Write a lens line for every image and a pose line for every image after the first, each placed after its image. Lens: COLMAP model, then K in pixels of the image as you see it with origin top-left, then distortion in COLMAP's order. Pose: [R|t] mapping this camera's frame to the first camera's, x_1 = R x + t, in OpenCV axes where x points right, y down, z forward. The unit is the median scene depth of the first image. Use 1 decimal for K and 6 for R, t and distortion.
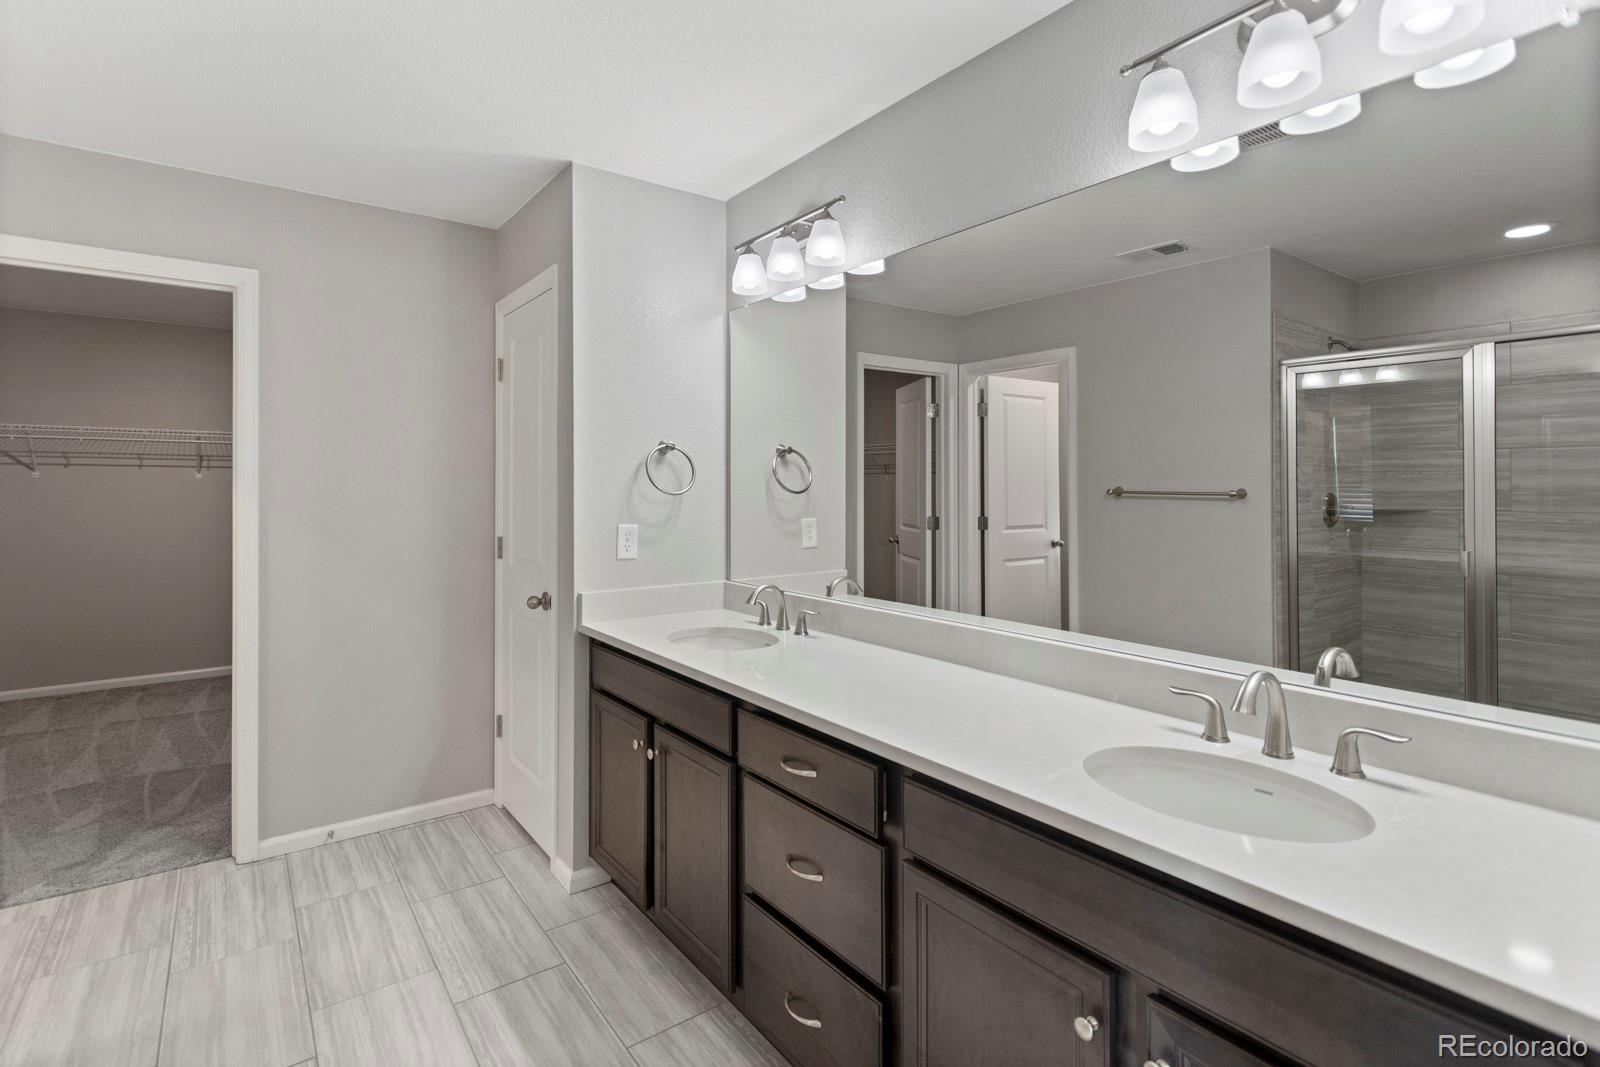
lens RADIAL K [[765.3, 0, 754.2], [0, 765.3, 480.9], [0, 0, 1]] dist [0.001194, 0.001462]
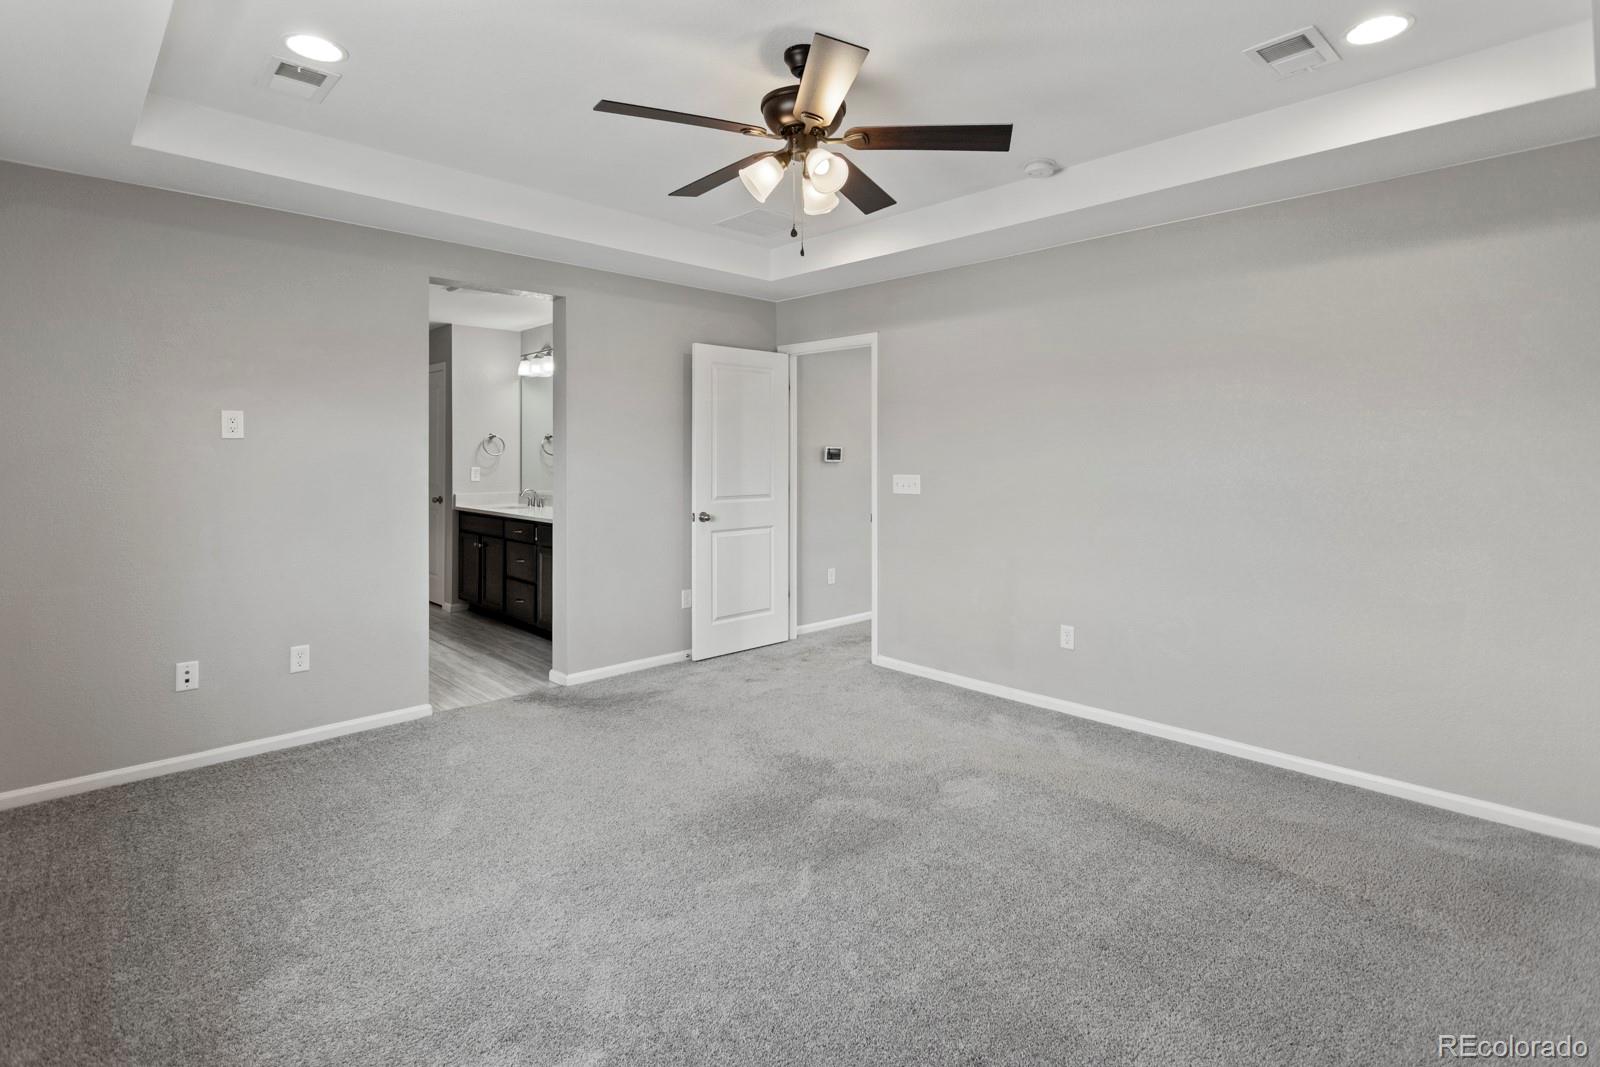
lens RADIAL K [[765.3, 0, 795.2], [0, 765.3, 454.4], [0, 0, 1]] dist [0.001194, 0.001462]
pose [[0.984432, 0.001297, 0.175762, 0.436062], [-0.003366, 0.999928, 0.011475, -0.018334], [-0.175734, -0.011888, 0.984366, -1.691402]]
